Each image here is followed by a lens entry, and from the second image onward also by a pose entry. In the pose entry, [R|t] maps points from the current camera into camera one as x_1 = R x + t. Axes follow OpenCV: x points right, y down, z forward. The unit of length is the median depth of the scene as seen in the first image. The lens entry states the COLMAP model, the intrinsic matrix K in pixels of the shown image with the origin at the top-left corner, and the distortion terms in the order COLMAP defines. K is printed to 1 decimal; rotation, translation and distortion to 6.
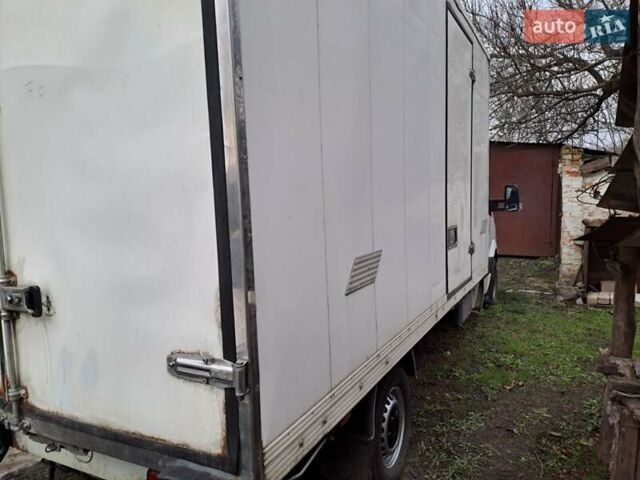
lens RADIAL K [[470.4, 0, 319.9], [0, 470.4, 237.8], [0, 0, 1]] dist [0.091354, -0.085476]
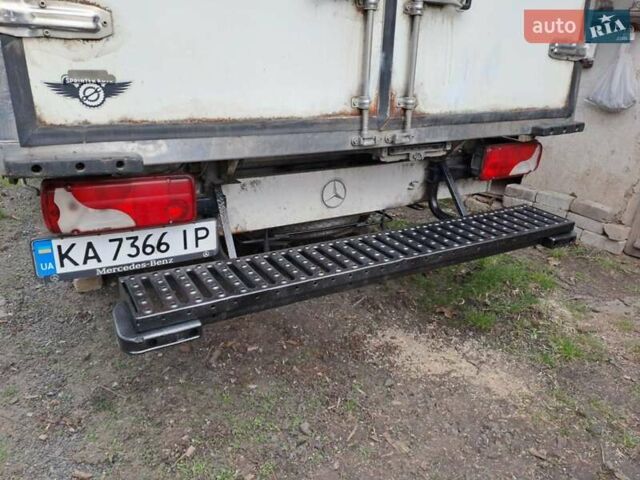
lens RADIAL K [[470.4, 0, 319.9], [0, 470.4, 237.8], [0, 0, 1]] dist [0.091354, -0.085476]
pose [[0.498891, -0.225952, 0.836692, -1.838610], [0.038991, 0.970290, 0.238782, 0.410543], [-0.865787, -0.086502, 0.492879, 0.776072]]
